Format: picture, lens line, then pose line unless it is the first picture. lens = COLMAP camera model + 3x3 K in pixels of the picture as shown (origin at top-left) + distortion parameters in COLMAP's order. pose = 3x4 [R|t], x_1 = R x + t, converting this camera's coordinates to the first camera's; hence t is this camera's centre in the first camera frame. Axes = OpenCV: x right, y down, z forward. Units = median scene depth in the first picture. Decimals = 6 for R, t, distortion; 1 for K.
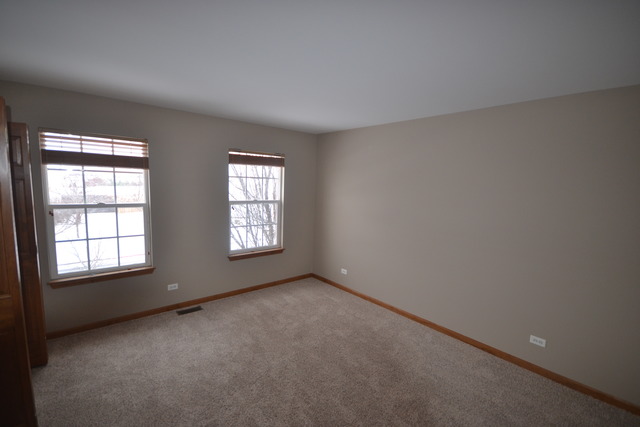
lens RADIAL K [[284.3, 0, 316.6], [0, 284.3, 217.5], [0, 0, 1]] dist [0.005882, -0.007926]
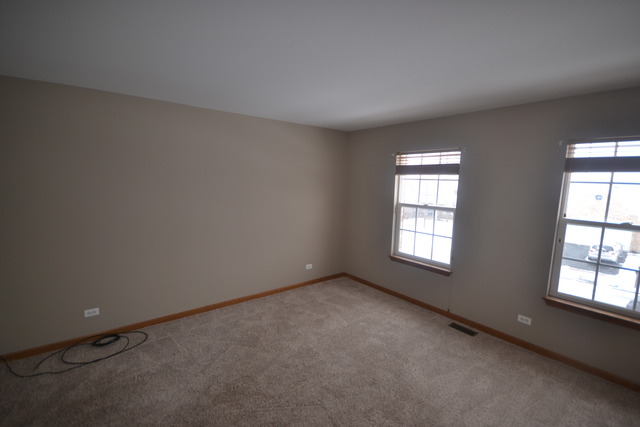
lens RADIAL K [[284.3, 0, 316.6], [0, 284.3, 217.5], [0, 0, 1]] dist [0.005882, -0.007926]
pose [[-0.038675, 0.108235, -0.993373, 0.453704], [-0.134199, 0.984548, 0.112498, -0.066616], [0.990199, 0.137660, -0.023552, 0.528583]]
